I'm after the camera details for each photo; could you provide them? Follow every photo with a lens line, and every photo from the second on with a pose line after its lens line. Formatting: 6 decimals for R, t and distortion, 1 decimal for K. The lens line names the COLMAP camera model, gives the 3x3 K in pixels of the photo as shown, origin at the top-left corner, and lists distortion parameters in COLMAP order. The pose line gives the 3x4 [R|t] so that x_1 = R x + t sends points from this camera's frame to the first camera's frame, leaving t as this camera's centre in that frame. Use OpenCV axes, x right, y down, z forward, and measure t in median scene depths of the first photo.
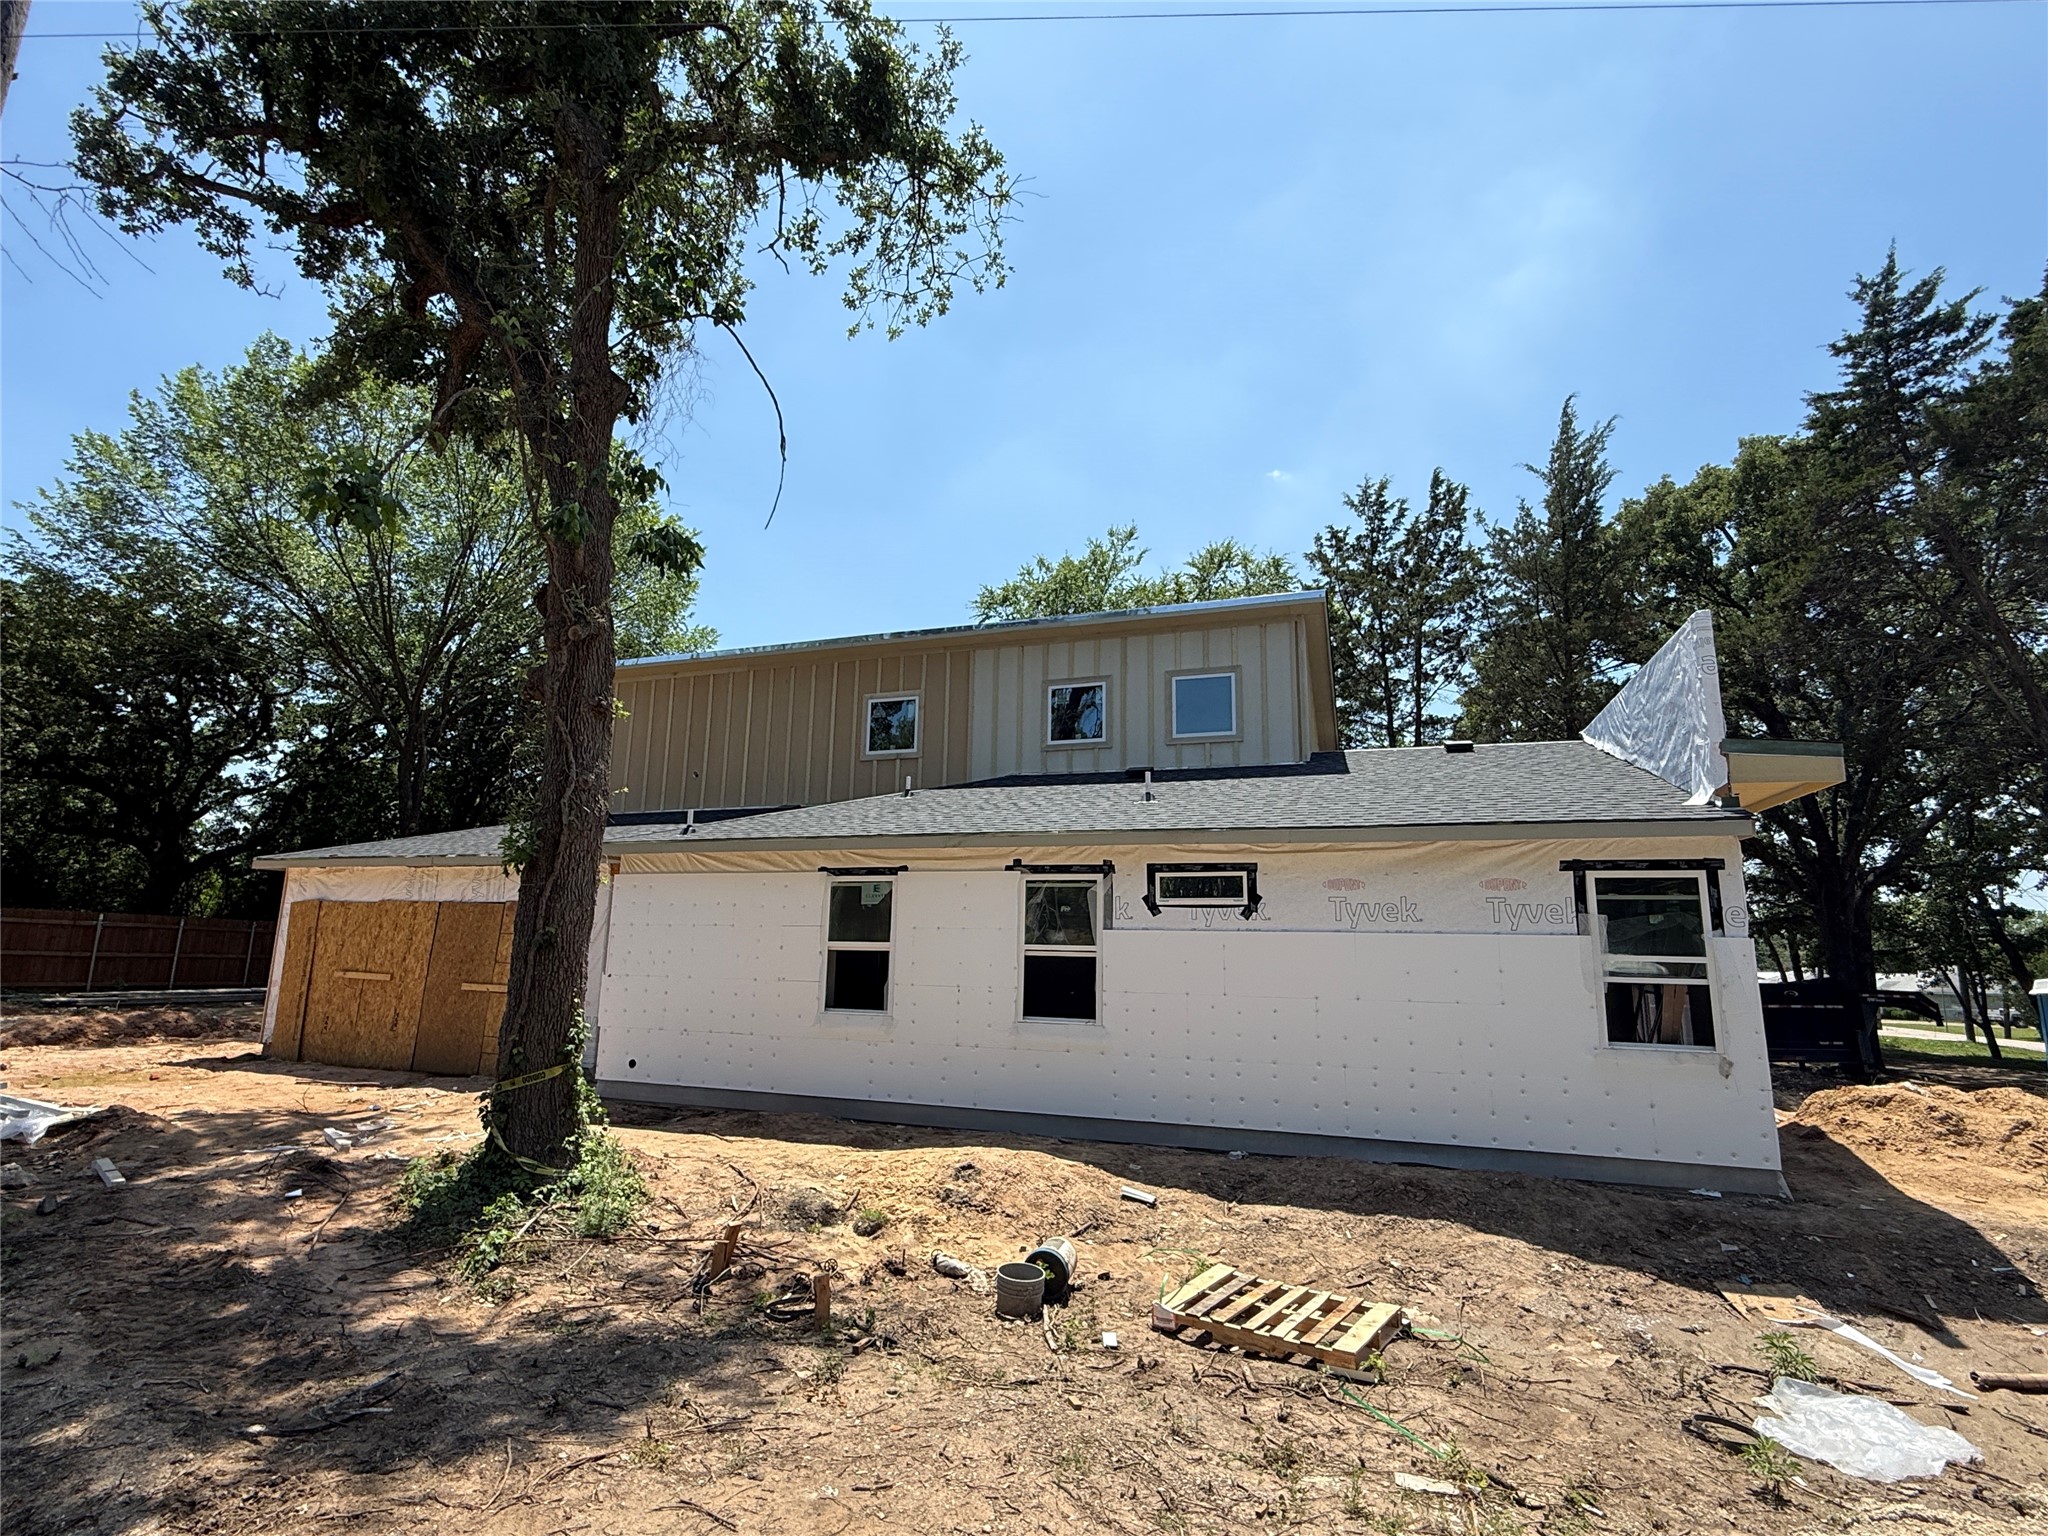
lens RADIAL K [[1008.5, 0, 1024.0], [0, 1008.5, 768.0], [0, 0, 1]] dist [-0.005144, -0.000590]
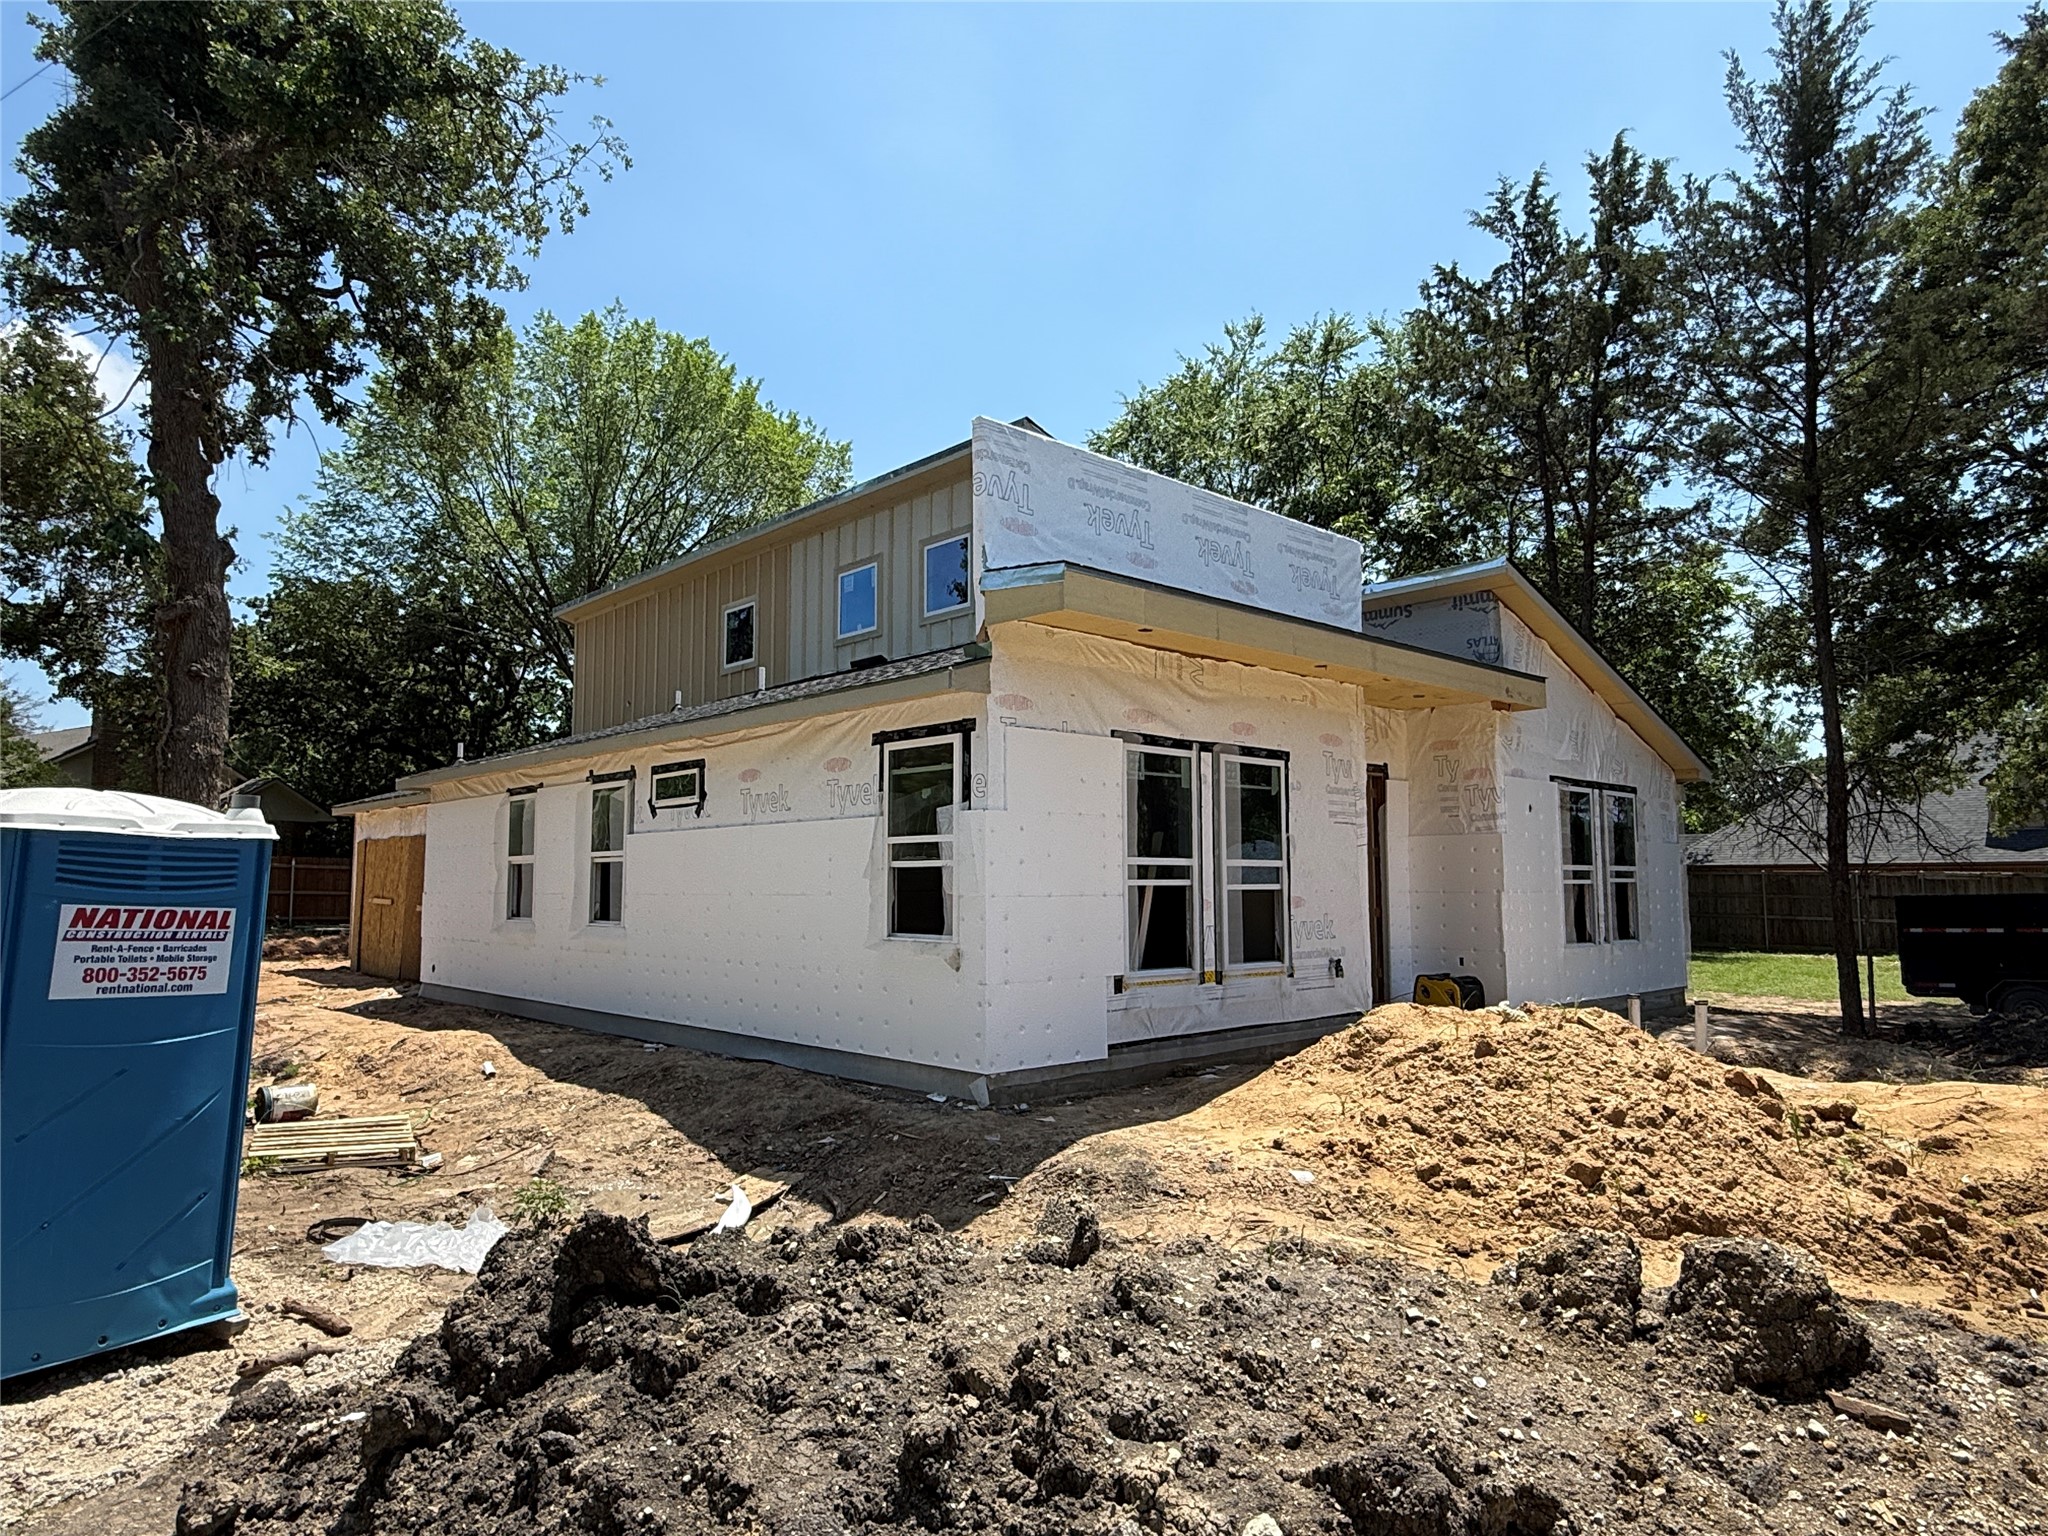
lens RADIAL K [[1260.6, 0, 1024.0], [0, 1260.6, 768.0], [0, 0, 1]] dist [-0.002390, -0.000605]
pose [[0.887191, -0.070761, -0.455945, 1.013471], [0.112435, 0.991538, 0.064896, 0.057025], [0.447494, -0.108839, 0.887639, 0.065129]]
